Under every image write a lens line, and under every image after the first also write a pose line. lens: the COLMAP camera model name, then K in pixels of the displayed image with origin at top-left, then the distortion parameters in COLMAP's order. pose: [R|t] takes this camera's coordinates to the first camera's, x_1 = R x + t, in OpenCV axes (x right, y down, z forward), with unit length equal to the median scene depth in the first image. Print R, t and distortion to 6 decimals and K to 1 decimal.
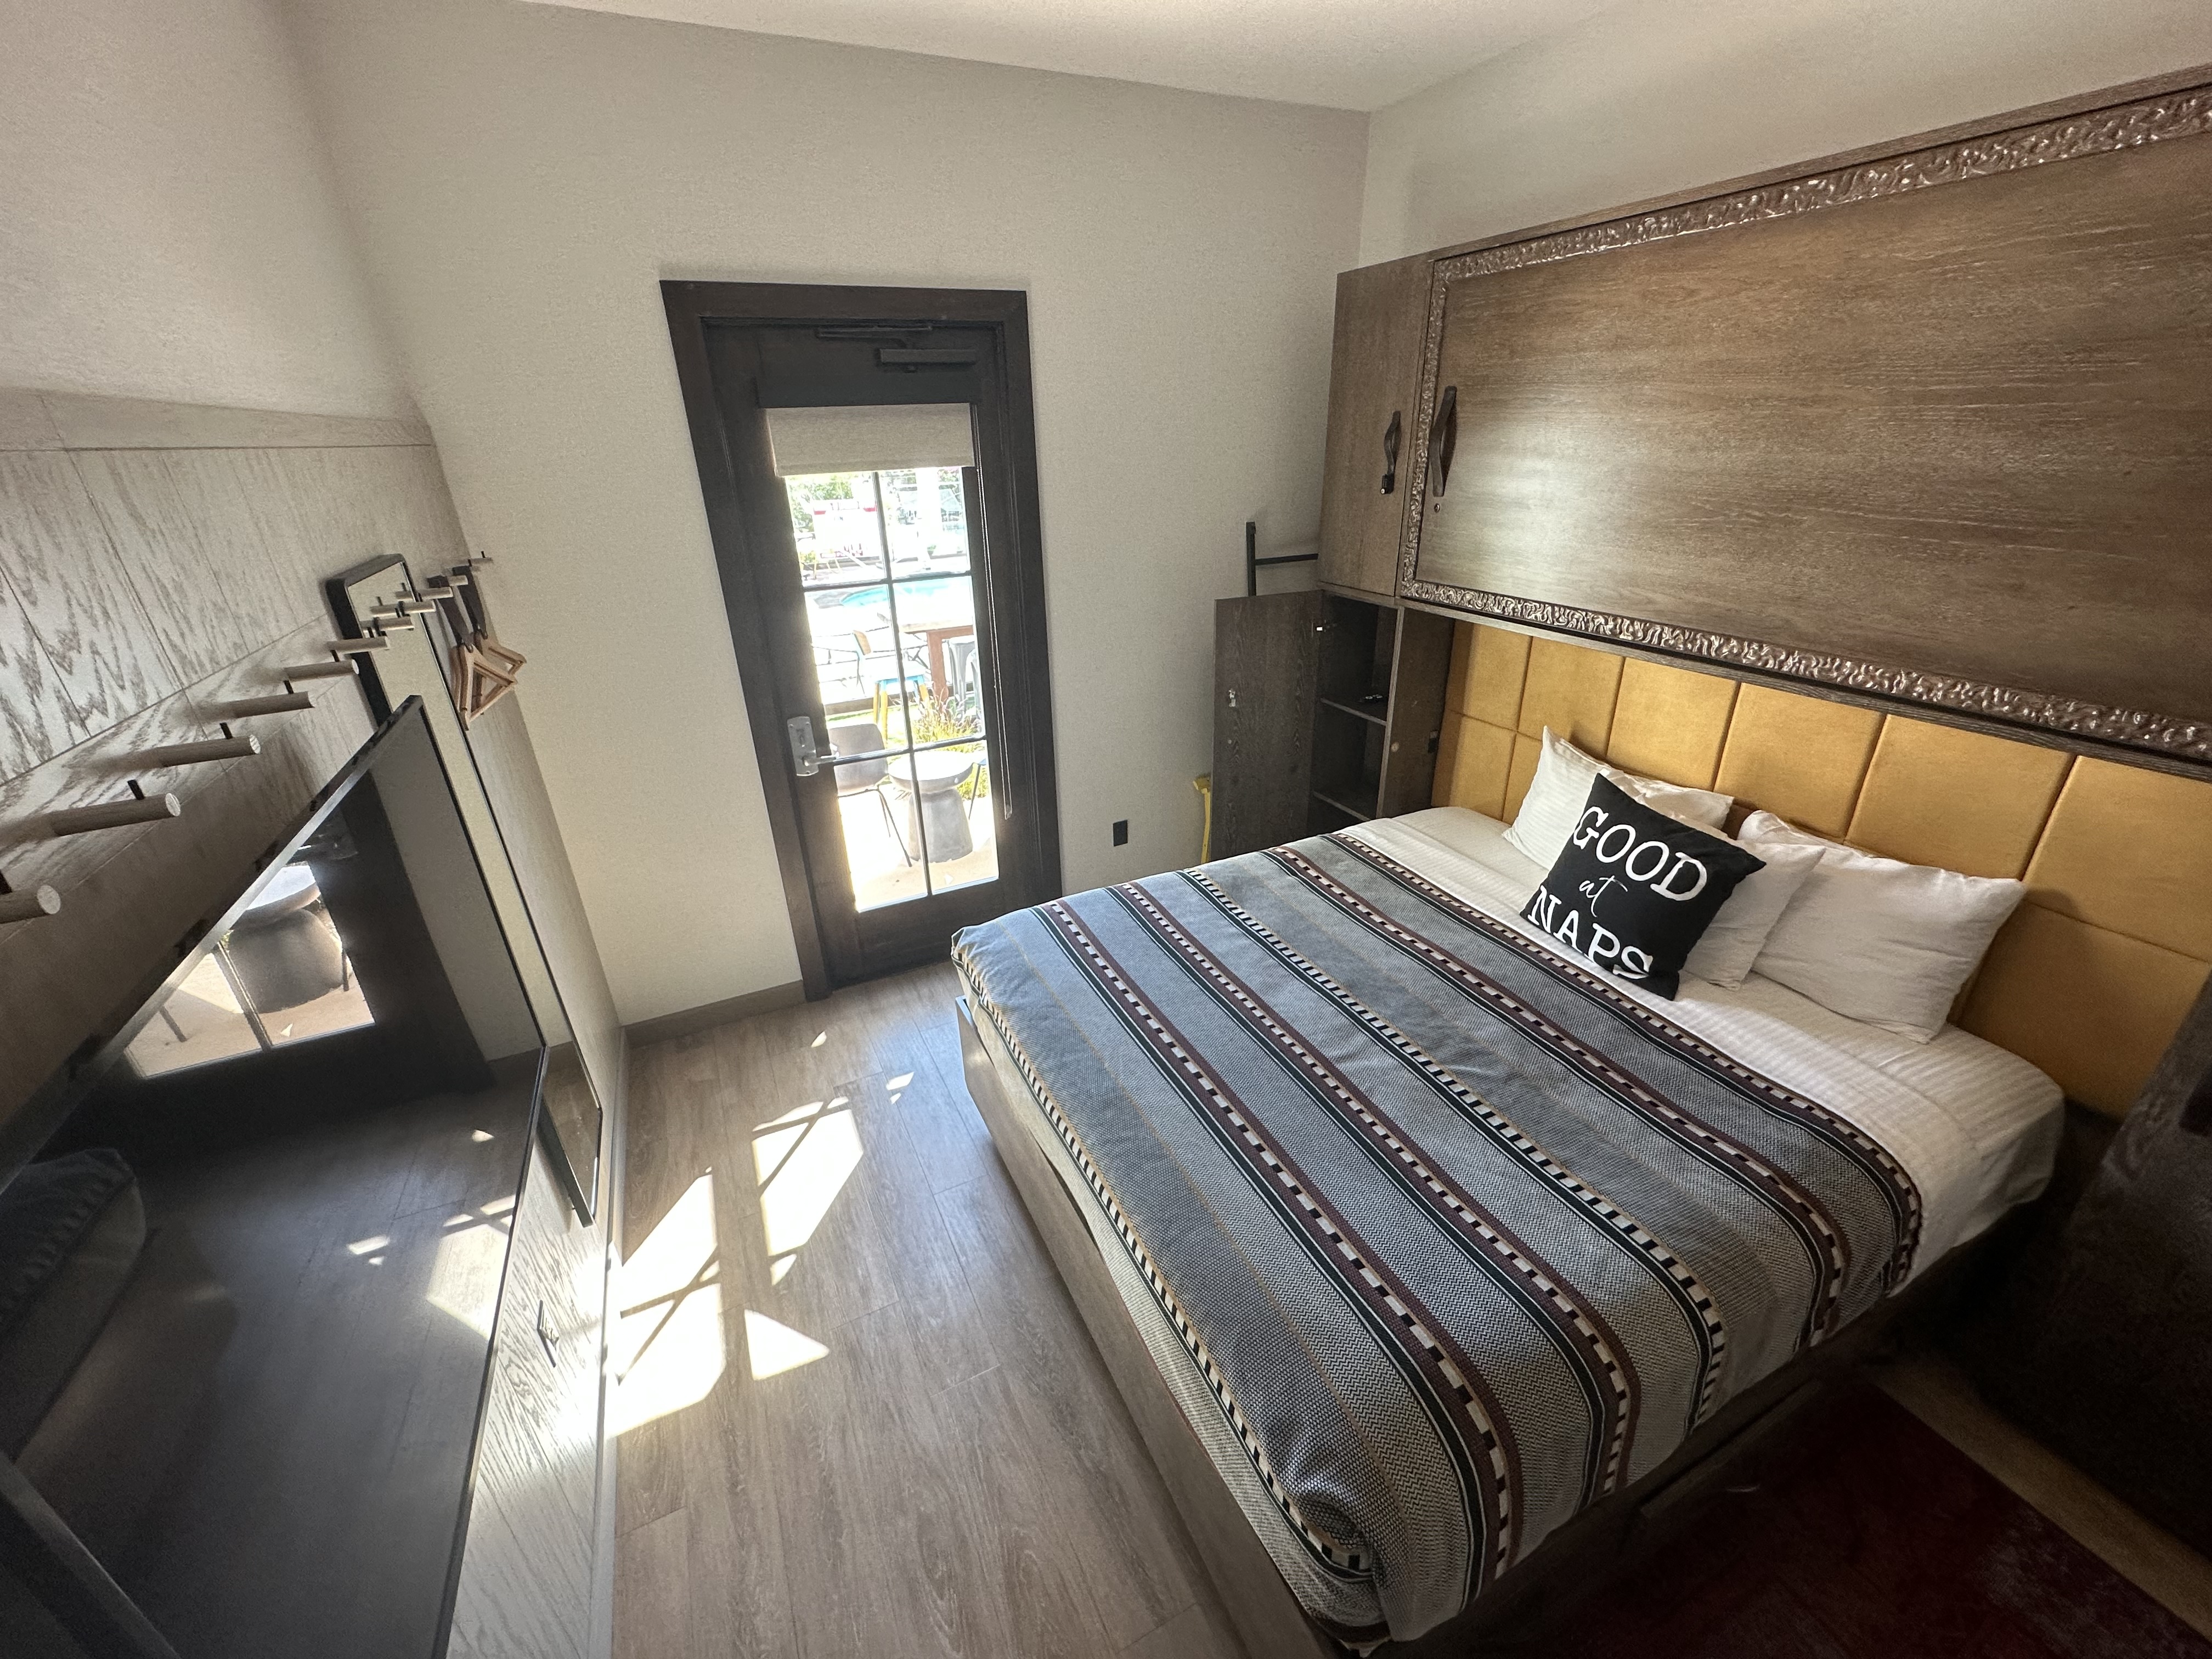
lens RADIAL K [[884.9, 0, 1106.0], [0, 884.9, 829.5], [0, 0, 1]] dist [-0.001432, 0.000568]
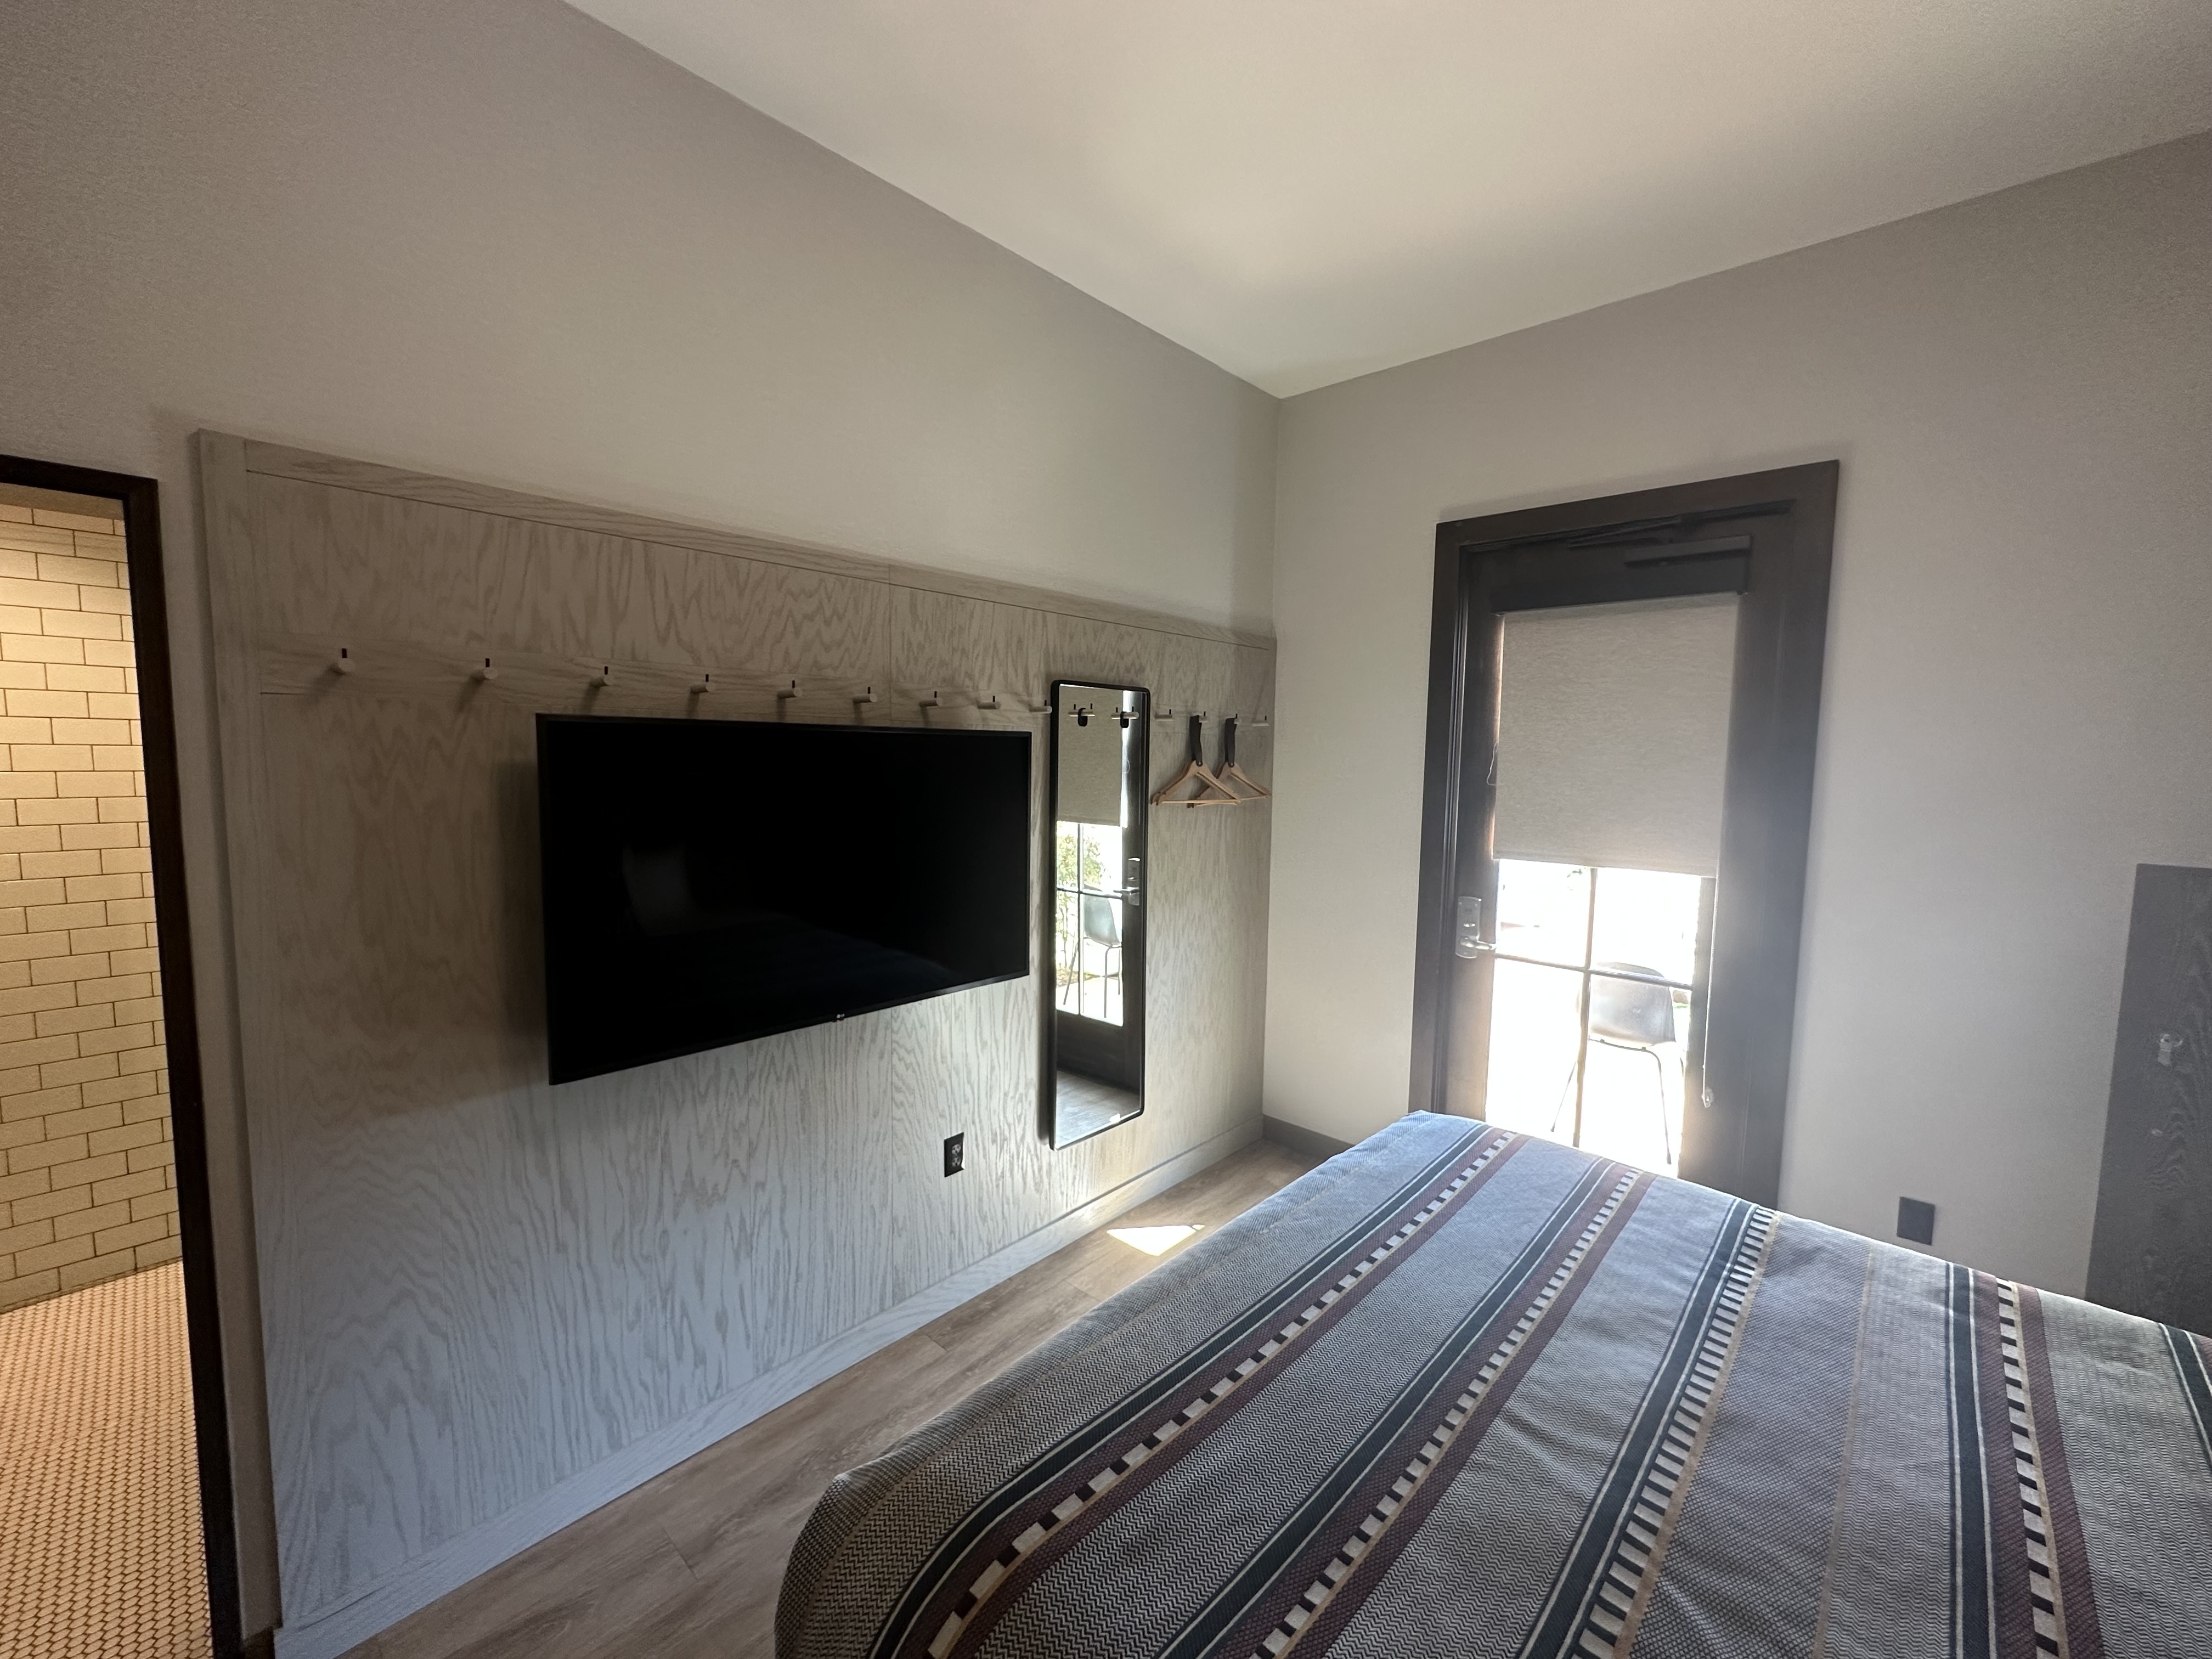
lens RADIAL K [[884.9, 0, 1106.0], [0, 884.9, 829.5], [0, 0, 1]] dist [-0.001432, 0.000568]
pose [[0.365946, 0.120933, -0.922745, 0.496358], [-0.413177, 0.909555, -0.044655, 0.024875], [0.833888, 0.397599, 0.382814, 0.273722]]
